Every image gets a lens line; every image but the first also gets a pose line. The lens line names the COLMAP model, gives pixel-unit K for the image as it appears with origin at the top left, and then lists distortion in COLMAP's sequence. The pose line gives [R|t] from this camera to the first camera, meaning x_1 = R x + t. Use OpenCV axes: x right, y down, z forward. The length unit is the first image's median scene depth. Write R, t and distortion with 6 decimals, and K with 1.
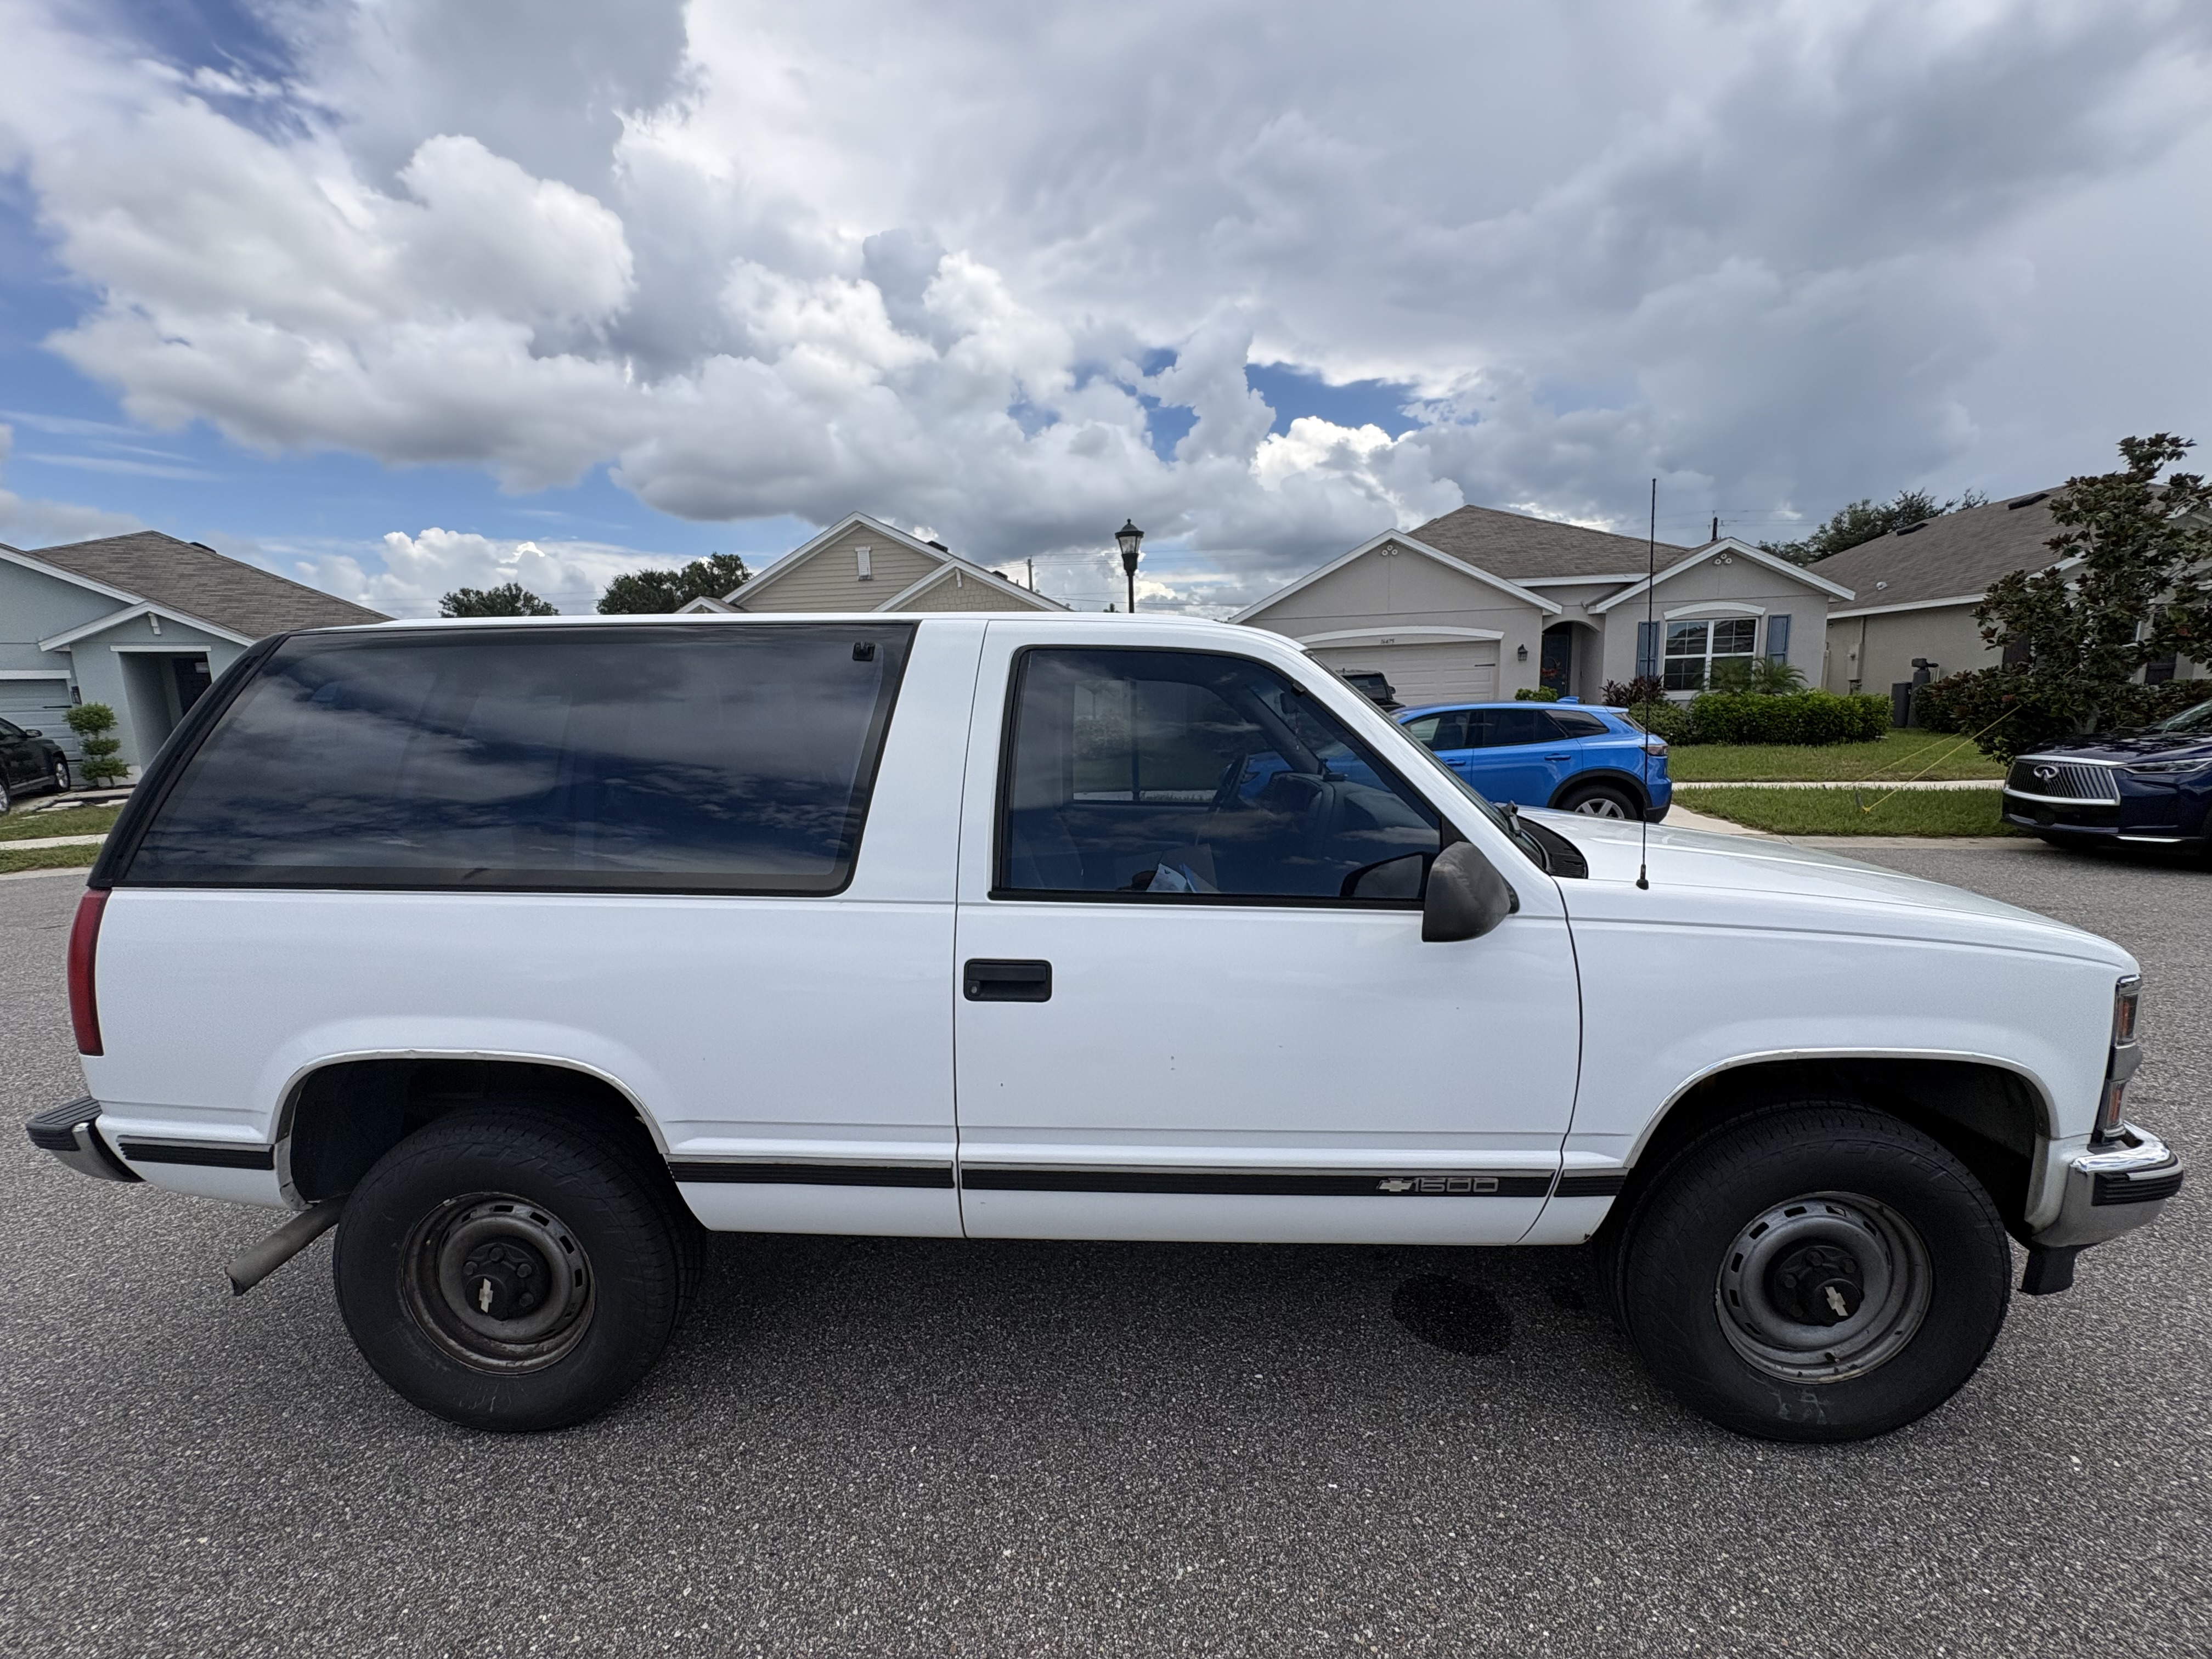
lens RADIAL K [[893.5, 0, 1106.0], [0, 893.5, 829.5], [0, 0, 1]] dist [0.000956, -0.000126]
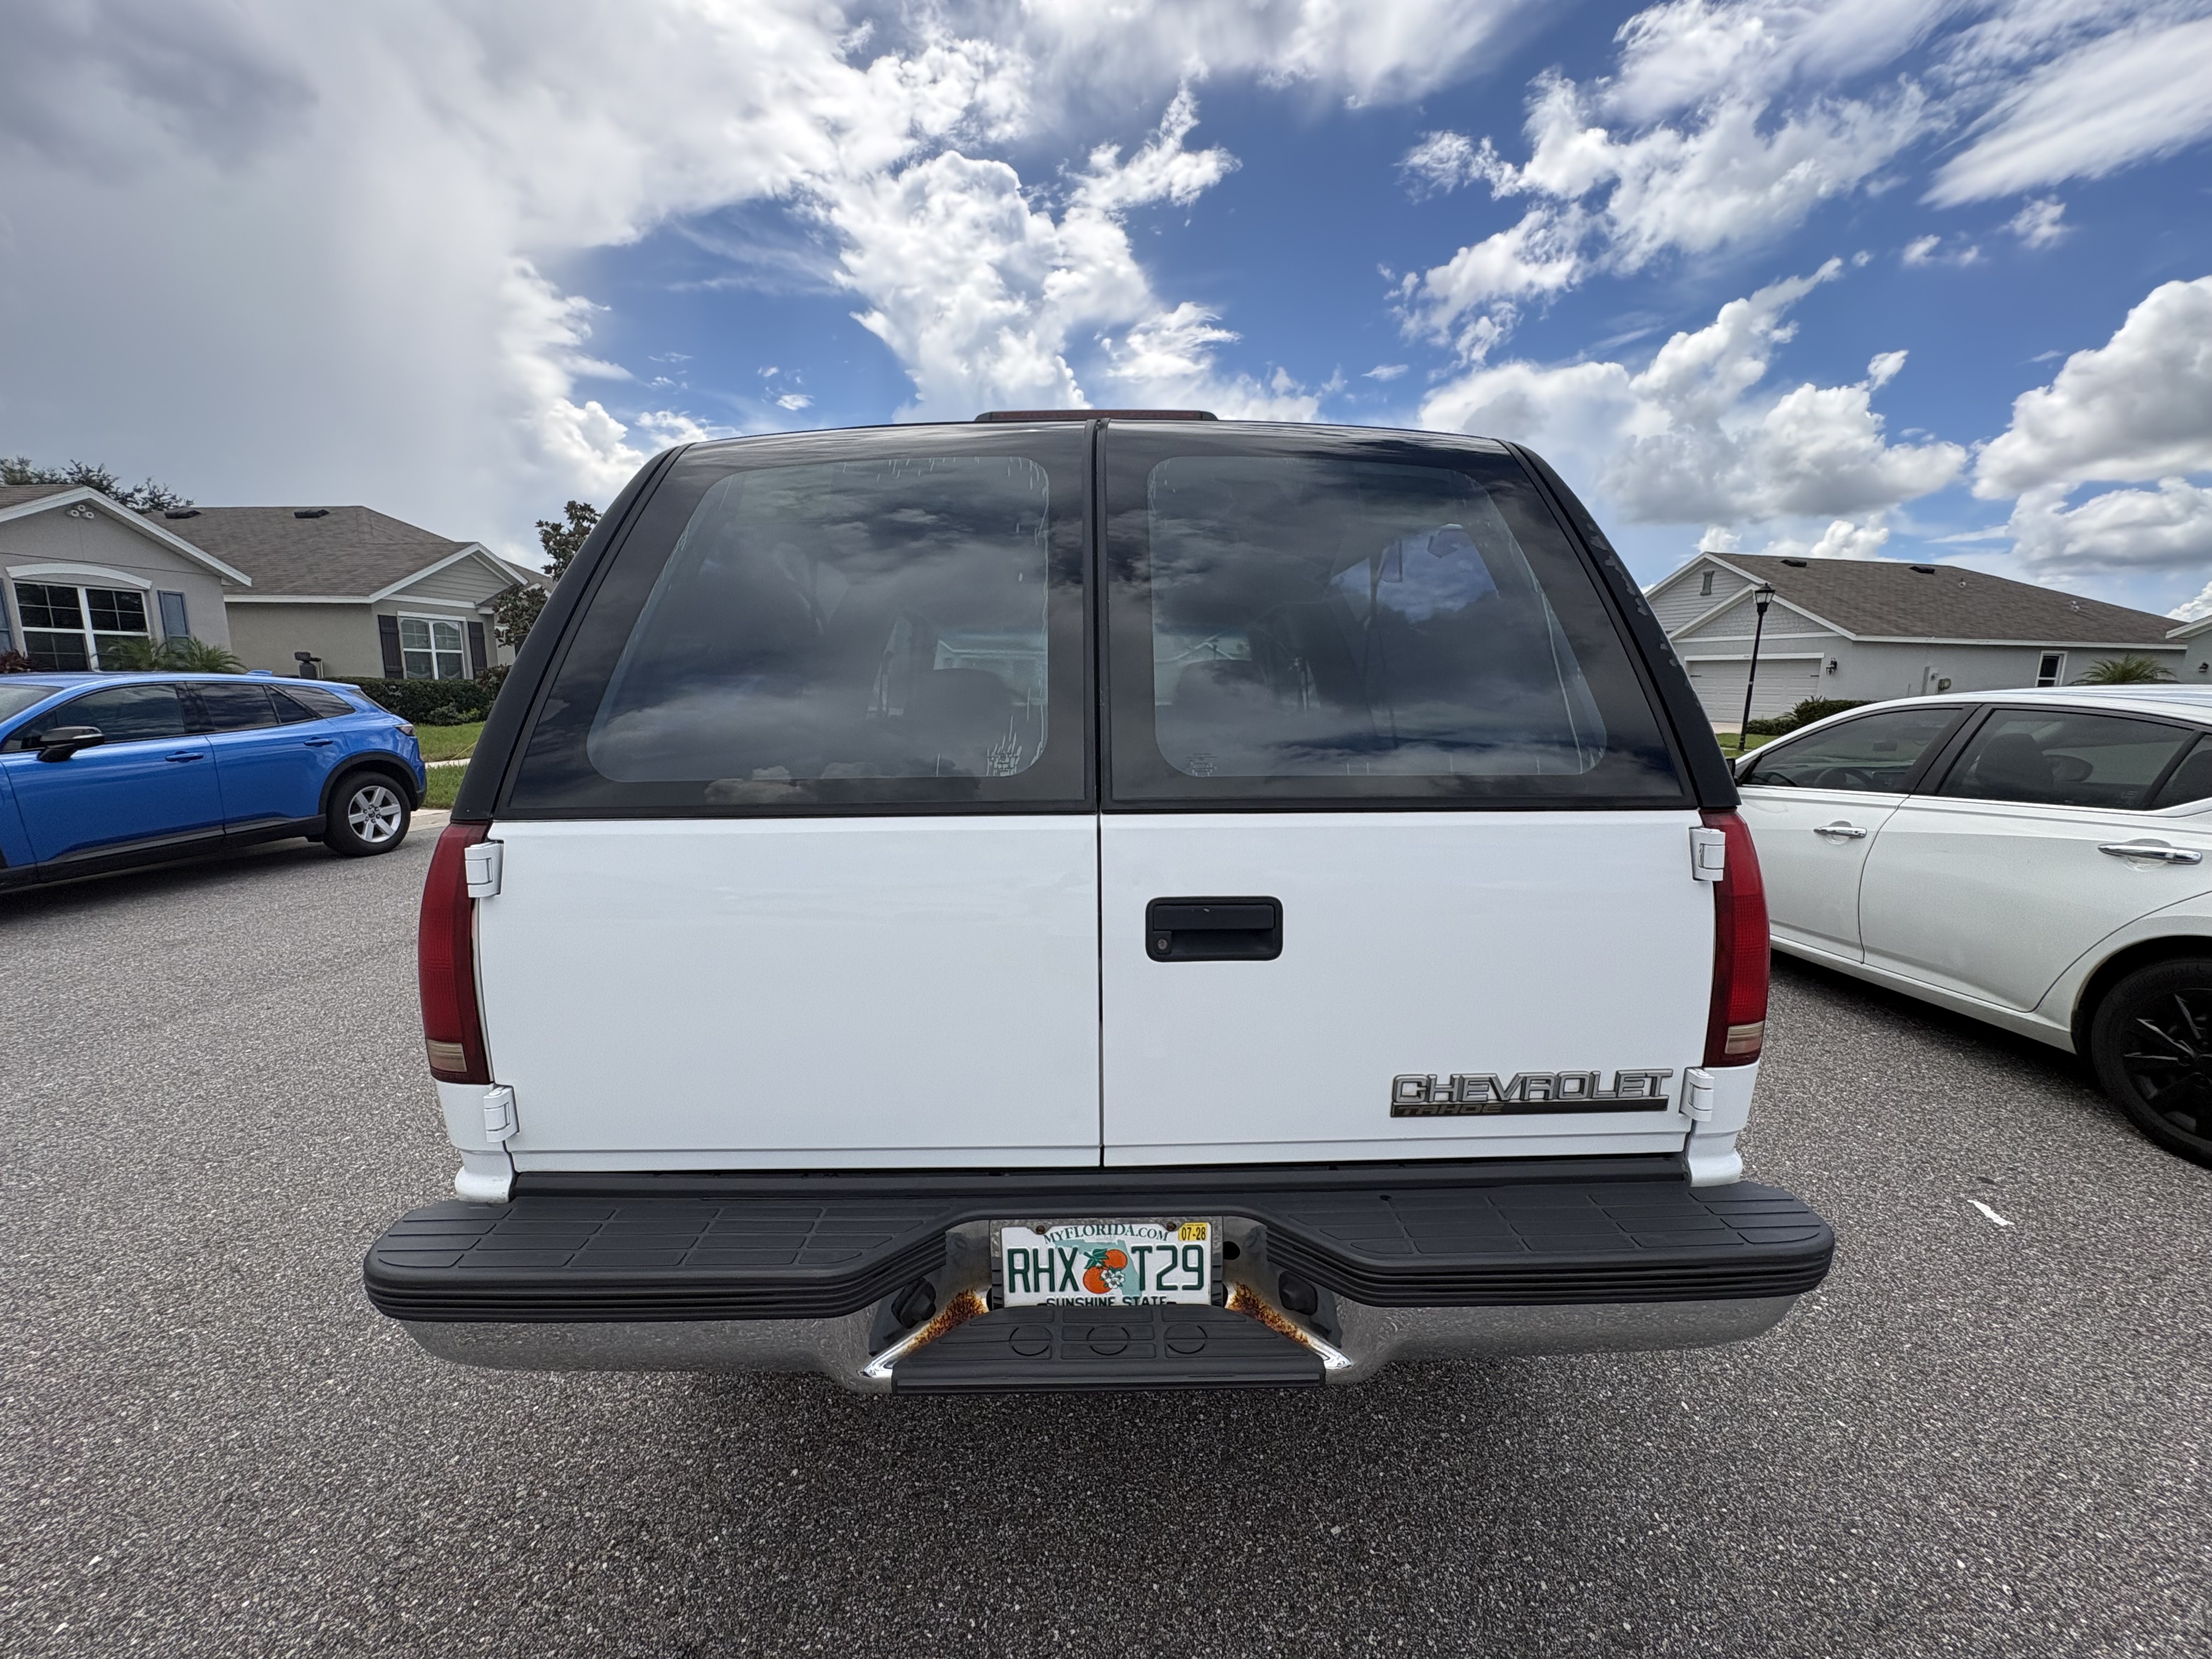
lens RADIAL K [[893.5, 0, 1106.0], [0, 893.5, 829.5], [0, 0, 1]] dist [0.000956, -0.000126]
pose [[-0.049130, -0.134598, 0.989682, -0.179179], [0.139067, 0.980304, 0.140226, -0.007595], [-0.989064, 0.144521, -0.029444, 0.149410]]
